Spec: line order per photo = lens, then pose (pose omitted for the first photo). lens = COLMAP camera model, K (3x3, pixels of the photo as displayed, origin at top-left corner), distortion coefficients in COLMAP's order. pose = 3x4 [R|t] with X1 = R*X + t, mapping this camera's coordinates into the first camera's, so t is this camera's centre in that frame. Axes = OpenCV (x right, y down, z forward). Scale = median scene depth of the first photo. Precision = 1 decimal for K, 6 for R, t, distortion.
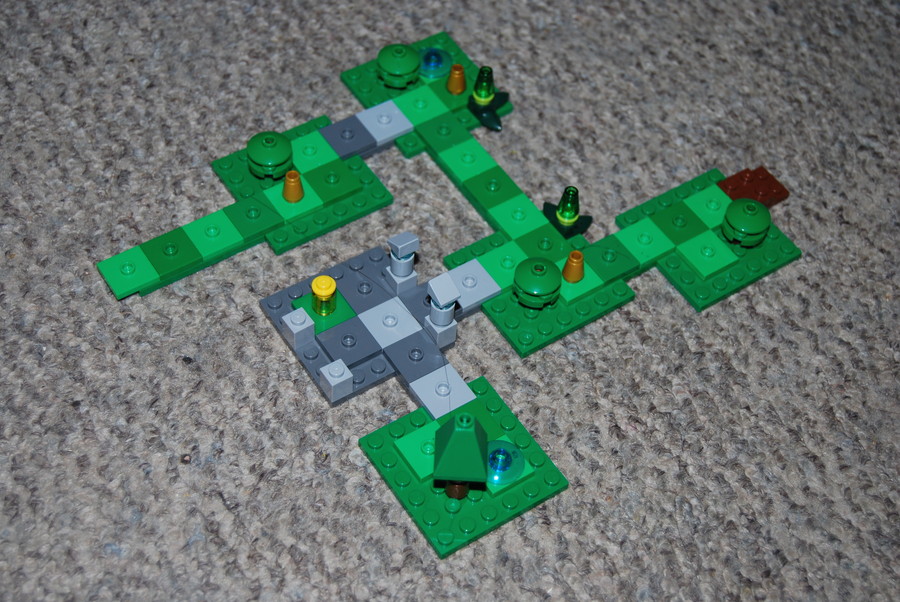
lens RADIAL K [[1467.2, 0, 450.0], [0, 1467.2, 301.0], [0, 0, 1]] dist [-0.037612, -0.019229]
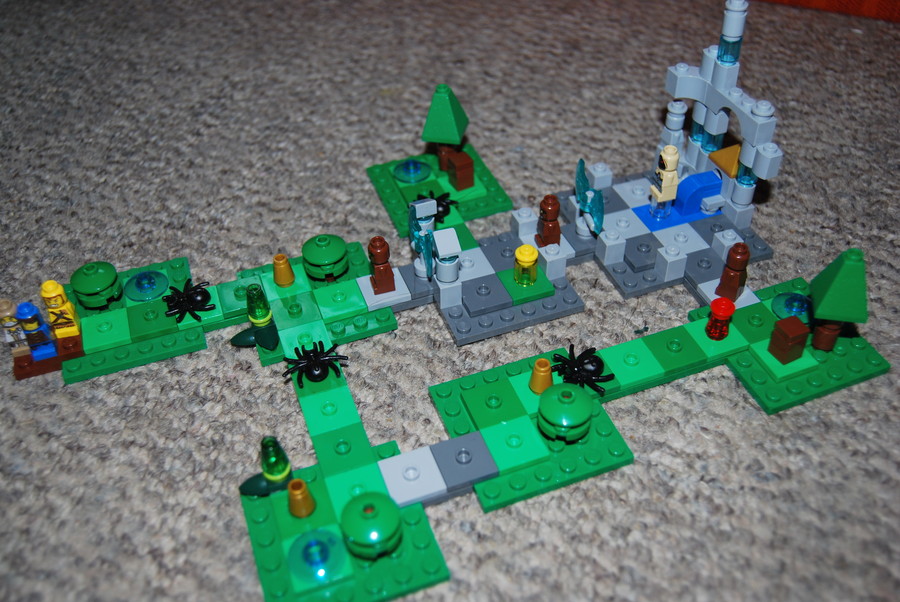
lens RADIAL K [[857.0, 0, 450.0], [0, 857.0, 301.0], [0, 0, 1]] dist [-0.080411, 0.016499]
pose [[-0.819413, 0.354801, -0.450199, 0.213638], [-0.470306, 0.032841, 0.881892, -0.442216], [0.327681, 0.934365, 0.139954, 0.787920]]
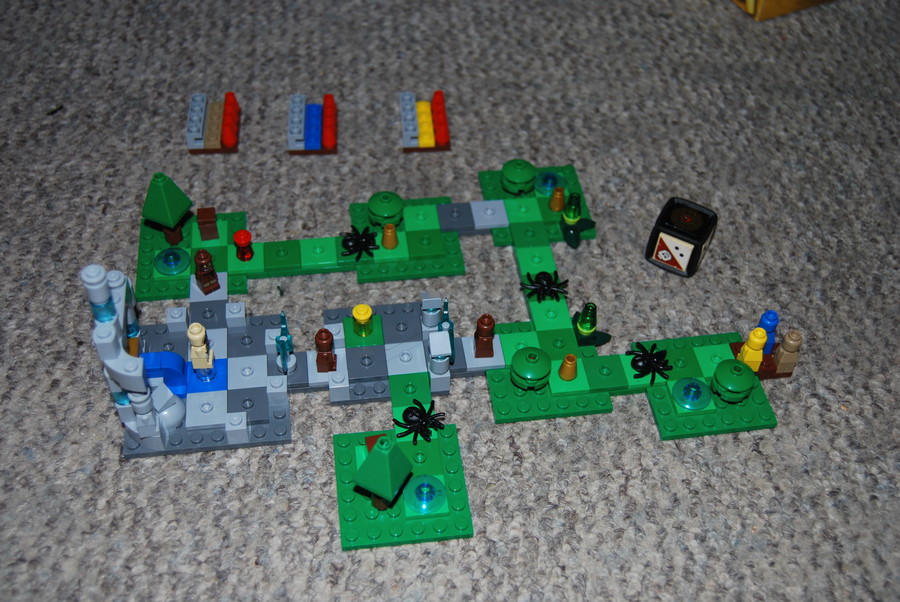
lens RADIAL K [[1012.9, 0, 450.0], [0, 1012.9, 301.0], [0, 0, 1]] dist [-0.061723, 0.005267]
pose [[0.879048, 0.337072, -0.337131, 0.274346], [-0.364528, 0.930985, -0.019659, -0.057444], [0.307237, 0.140175, 0.941253, 0.211459]]
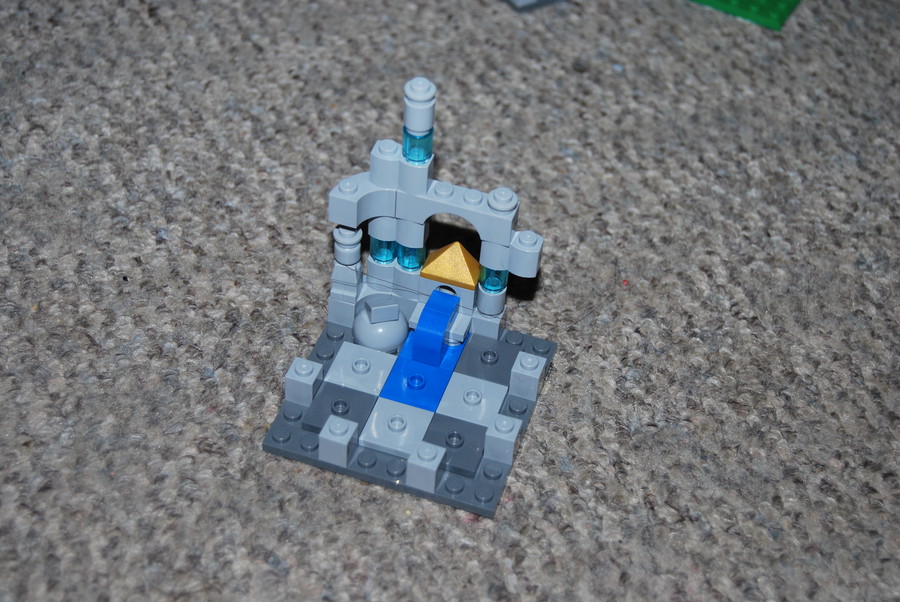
lens RADIAL K [[1524.2, 0, 450.0], [0, 1524.2, 301.0], [0, 0, 1]] dist [-0.039935, -0.083432]
pose [[0.995328, 0.067648, -0.068891, 0.023421], [-0.076921, 0.986827, -0.142320, -0.147170], [0.058356, 0.146954, 0.987420, 0.308907]]
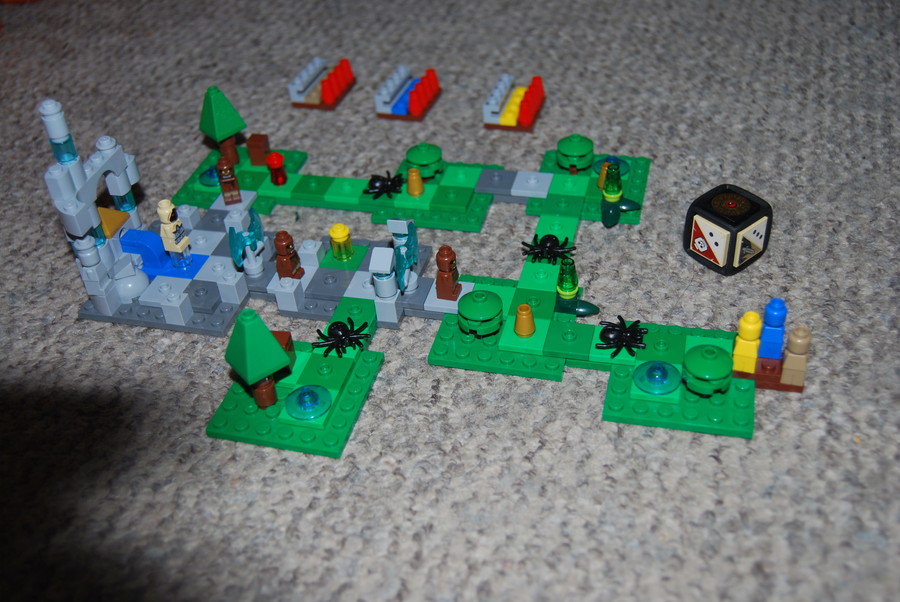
lens RADIAL K [[963.6, 0, 450.0], [0, 963.6, 301.0], [0, 0, 1]] dist [-0.059806, 0.002239]
pose [[0.616213, 0.409242, -0.672906, 0.495901], [-0.548076, 0.836401, 0.006774, -0.047378], [0.565591, 0.364629, 0.739697, 0.451335]]
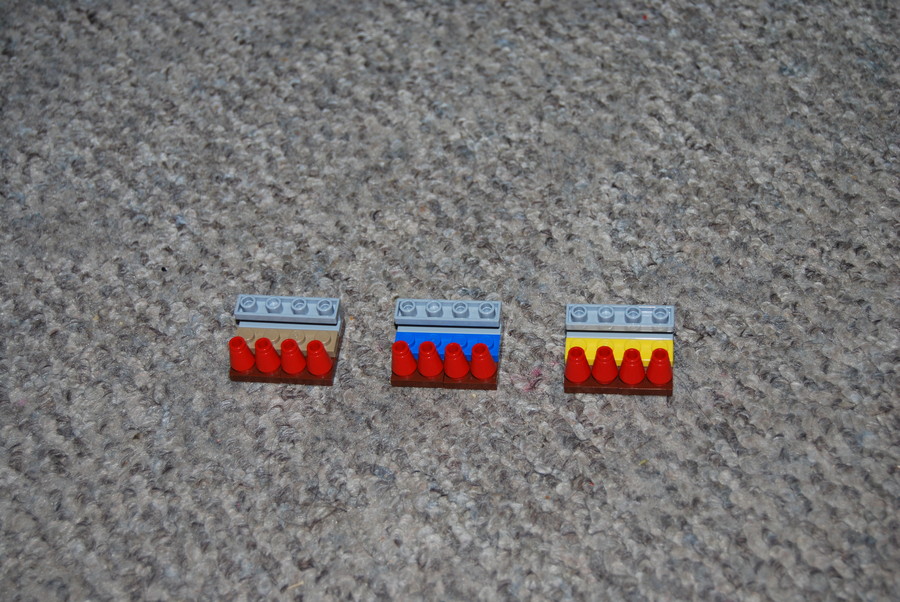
lens RADIAL K [[1524.2, 0, 450.0], [0, 1524.2, 301.0], [0, 0, 1]] dist [-0.039935, -0.083432]
pose [[0.977283, -0.210449, -0.025098, -0.019601], [0.209493, 0.977145, -0.036061, -0.173855], [0.032113, 0.029984, 0.999034, 0.199993]]
